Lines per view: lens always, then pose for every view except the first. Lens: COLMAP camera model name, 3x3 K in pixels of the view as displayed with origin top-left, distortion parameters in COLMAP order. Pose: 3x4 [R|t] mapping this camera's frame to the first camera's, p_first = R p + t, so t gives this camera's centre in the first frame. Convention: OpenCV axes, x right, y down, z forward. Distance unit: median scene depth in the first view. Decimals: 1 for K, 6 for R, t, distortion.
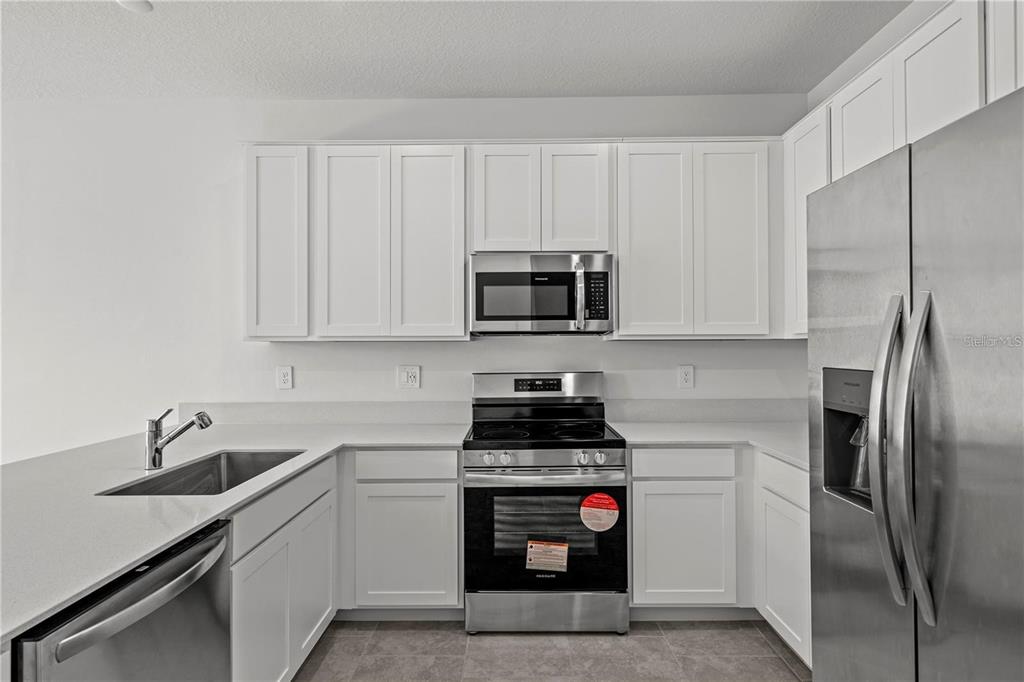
lens RADIAL K [[514.3, 0, 511.1], [0, 514.3, 344.0], [0, 0, 1]] dist [0.005812, -0.000898]
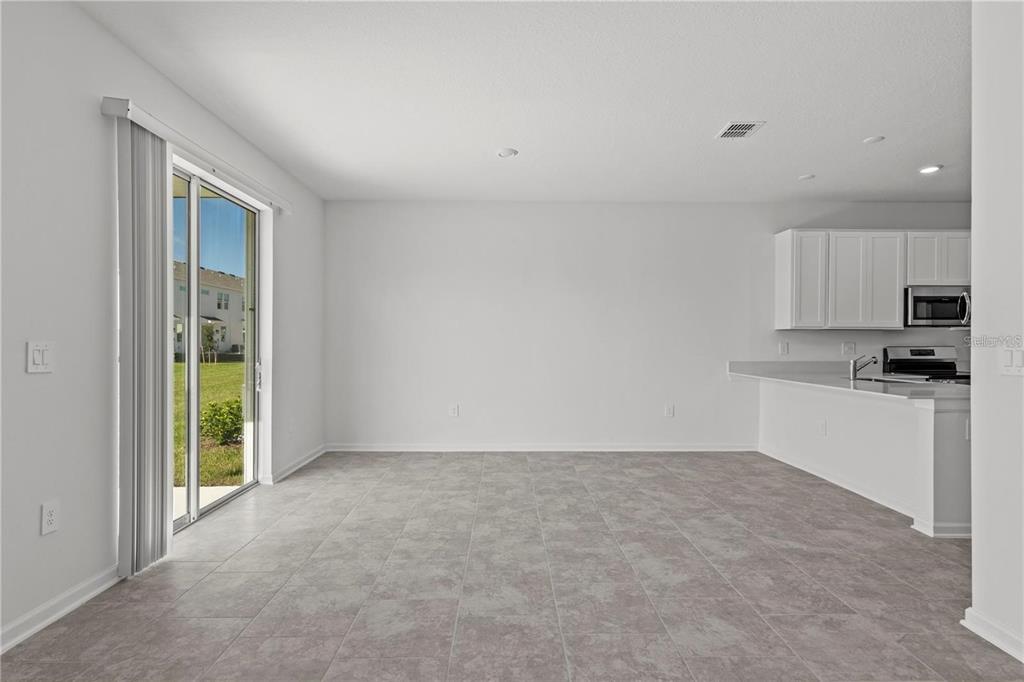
lens RADIAL K [[514.3, 0, 515.8], [0, 514.3, 342.2], [0, 0, 1]] dist [0.005812, -0.000898]
pose [[0.999390, 0.006904, 0.034227, -1.559364], [-0.007200, 0.999938, 0.008548, 0.034942], [-0.034166, -0.008789, 0.999378, -0.902072]]
